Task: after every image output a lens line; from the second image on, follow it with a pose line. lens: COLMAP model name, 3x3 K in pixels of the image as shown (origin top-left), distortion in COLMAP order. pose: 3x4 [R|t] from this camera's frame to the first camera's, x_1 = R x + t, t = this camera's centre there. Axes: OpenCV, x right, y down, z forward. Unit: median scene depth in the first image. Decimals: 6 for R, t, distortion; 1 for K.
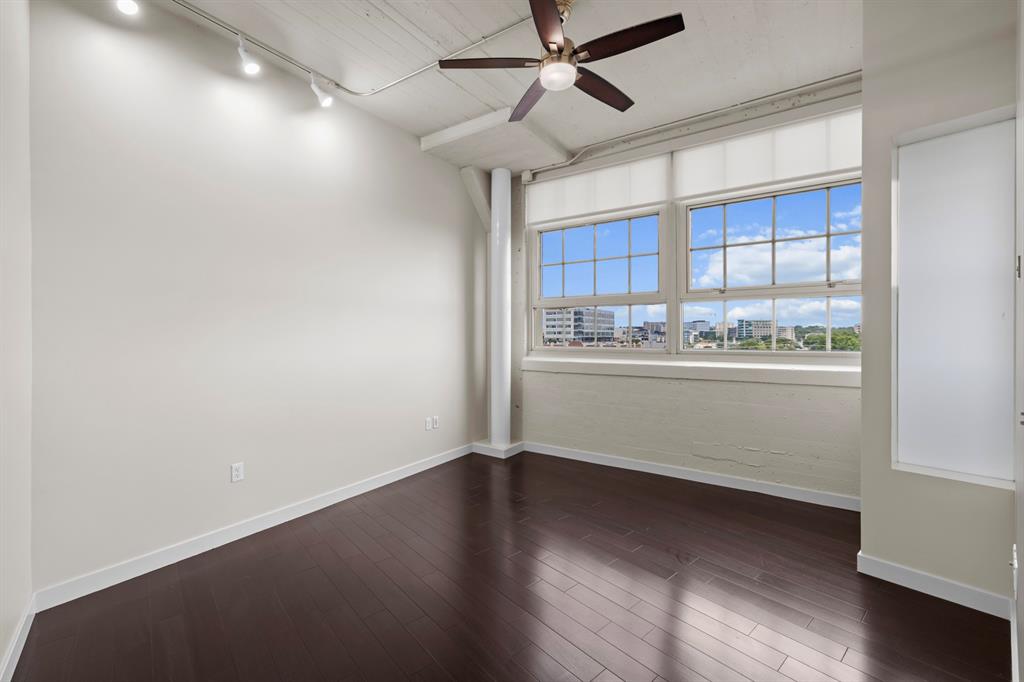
lens RADIAL K [[420.9, 0, 509.9], [0, 420.9, 338.1], [0, 0, 1]] dist [-0.001696, 0.000107]
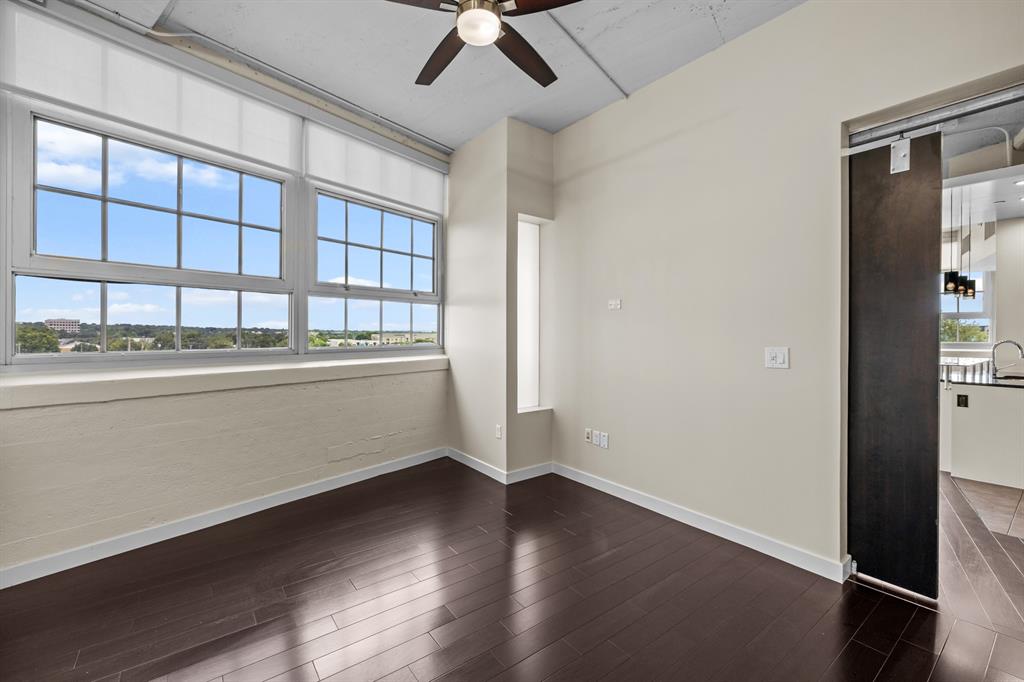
lens RADIAL K [[435.0, 0, 503.3], [0, 435.0, 335.4], [0, 0, 1]] dist [0.001178, 0.000062]
pose [[0.075067, -0.002778, 0.997175, -0.477850], [0.006653, 0.999975, 0.002285, 0.000340], [-0.997156, 0.006463, 0.075083, 0.543509]]
